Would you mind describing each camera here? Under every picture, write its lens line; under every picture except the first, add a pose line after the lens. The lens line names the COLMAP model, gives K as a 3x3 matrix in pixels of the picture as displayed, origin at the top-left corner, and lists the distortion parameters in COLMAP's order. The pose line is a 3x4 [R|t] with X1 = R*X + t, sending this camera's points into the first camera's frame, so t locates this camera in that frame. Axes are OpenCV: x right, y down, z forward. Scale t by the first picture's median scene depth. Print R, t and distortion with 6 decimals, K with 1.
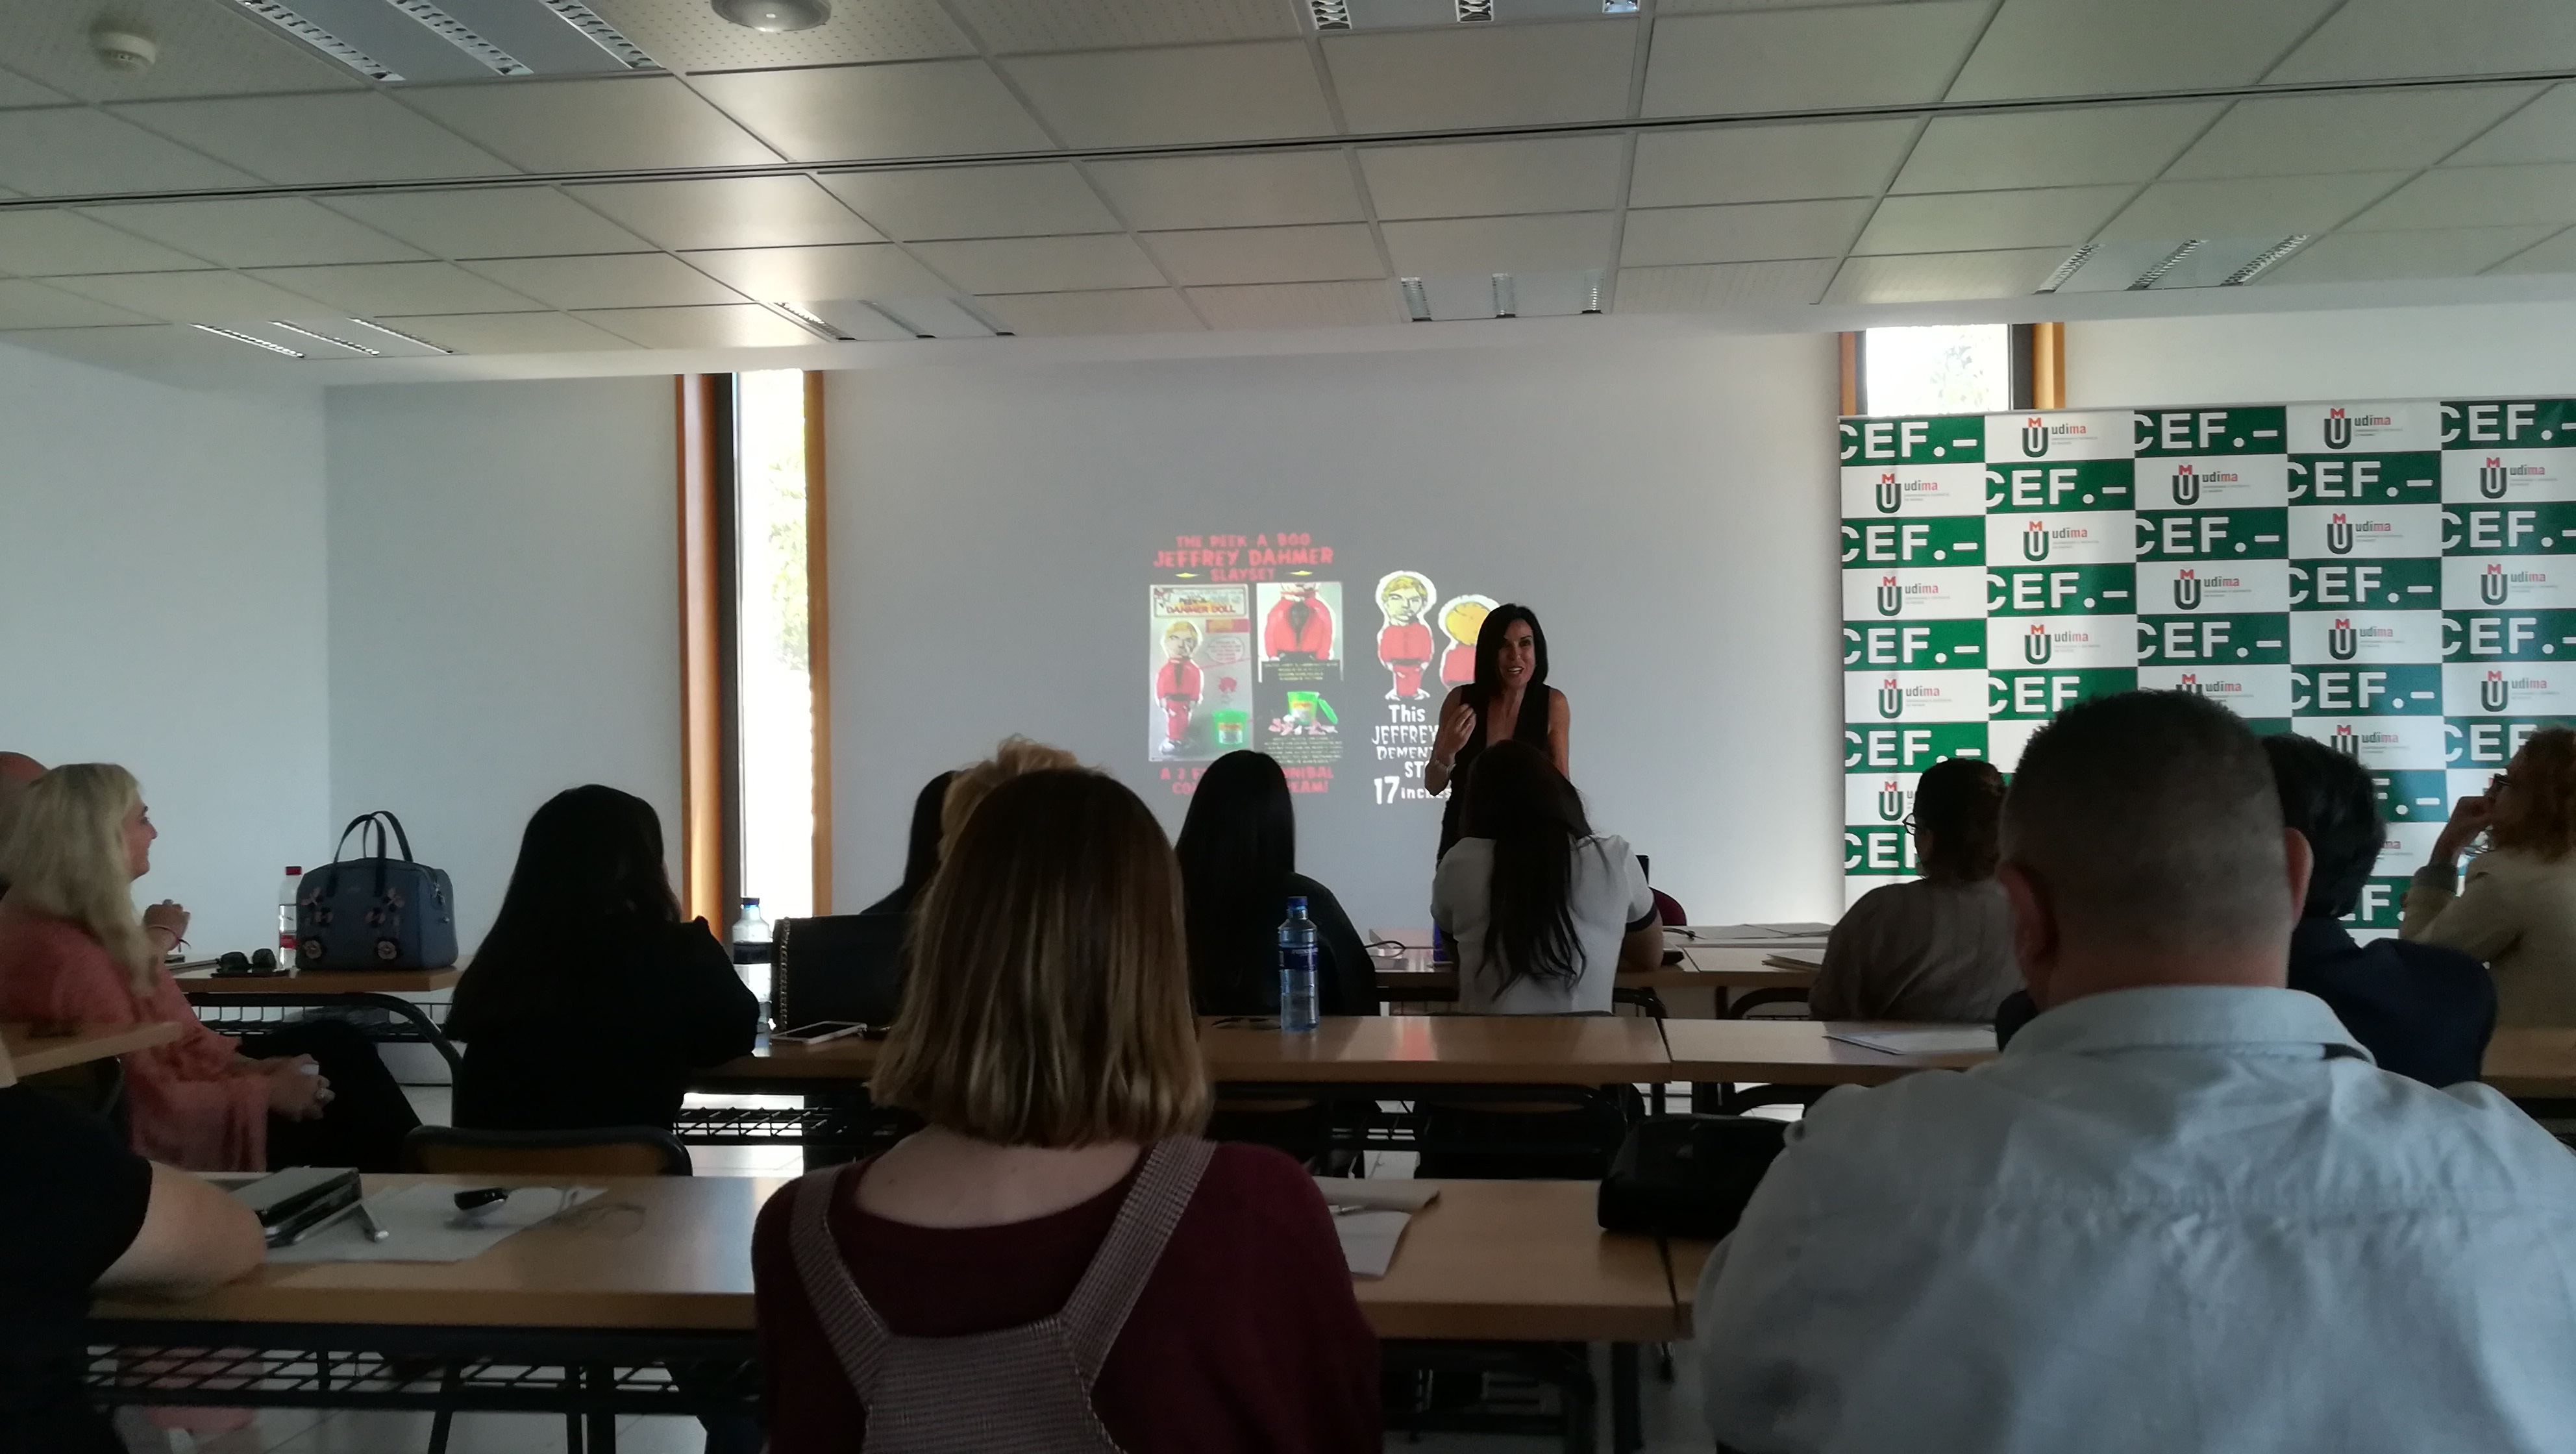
lens RADIAL K [[2041.3, 0, 1292.2], [0, 2041.3, 741.1], [0, 0, 1]] dist [-0.005568, -0.007280]
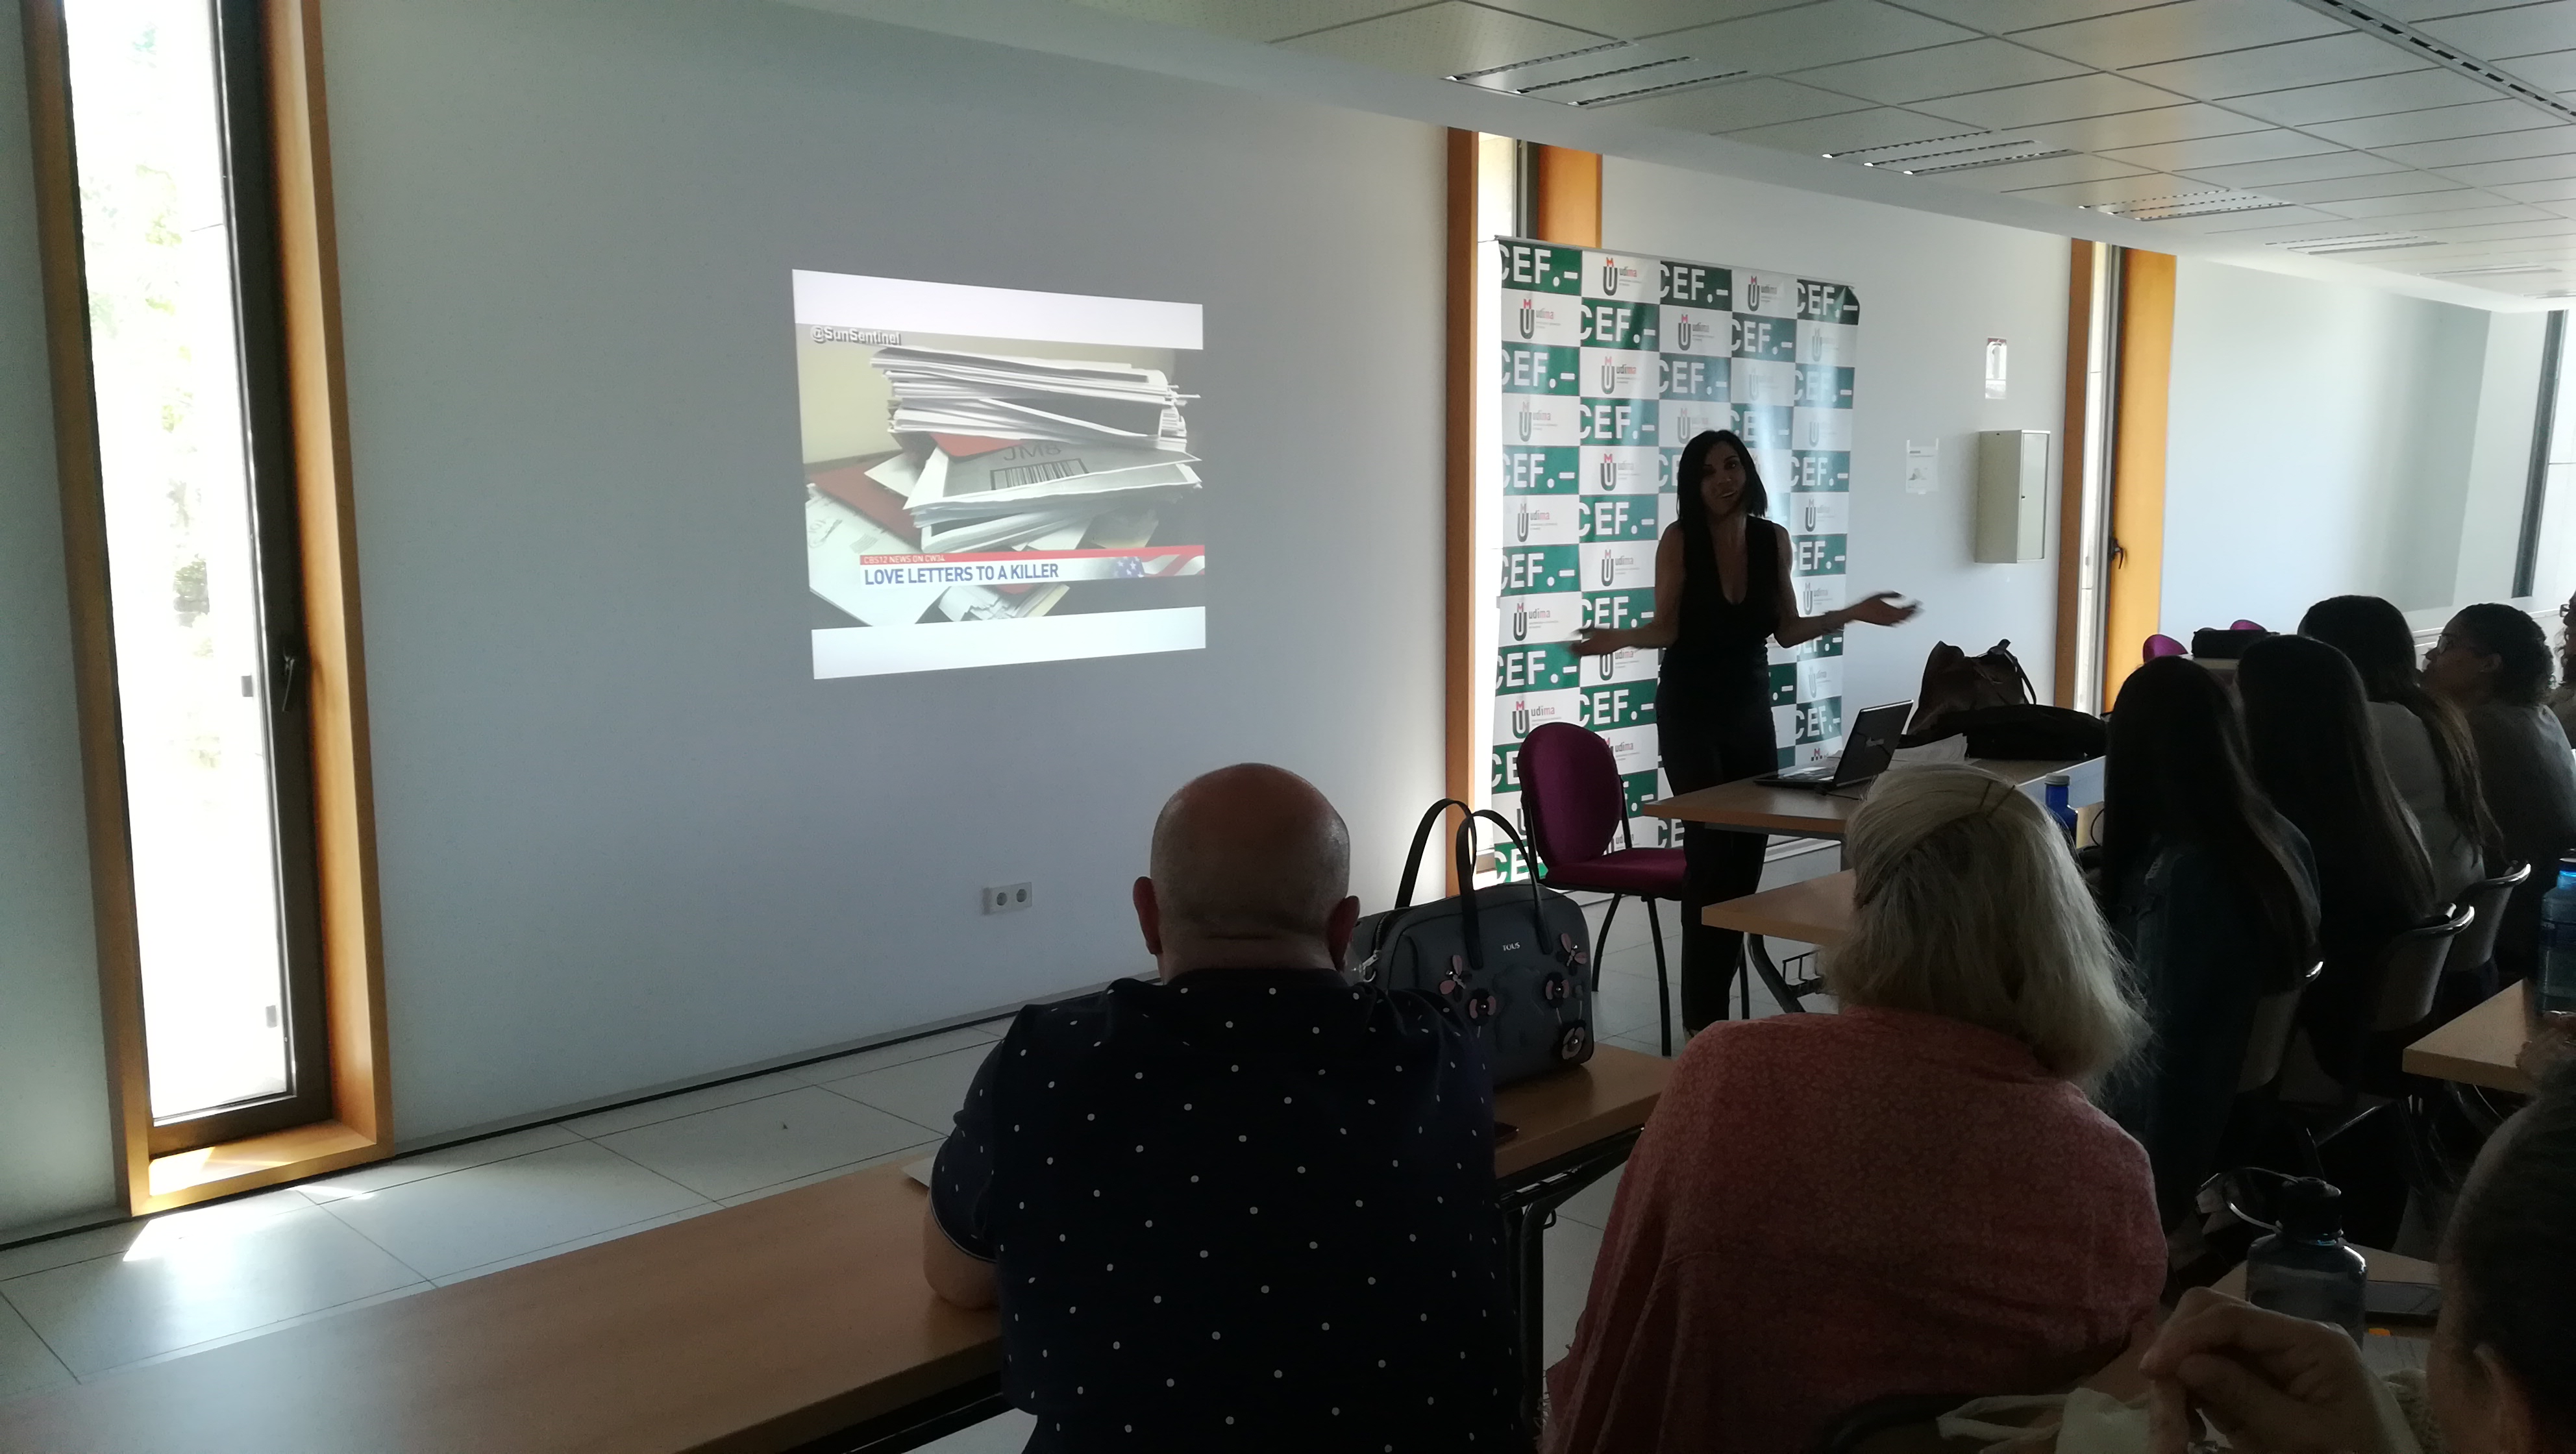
lens RADIAL K [[2041.3, 0, 1279.3], [0, 2041.3, 747.7], [0, 0, 1]] dist [-0.005568, -0.007280]
pose [[0.614141, -0.087388, 0.784343, -0.598330], [-0.007067, 0.993202, 0.116192, -0.027416], [-0.789164, -0.076901, 0.609349, 0.472094]]
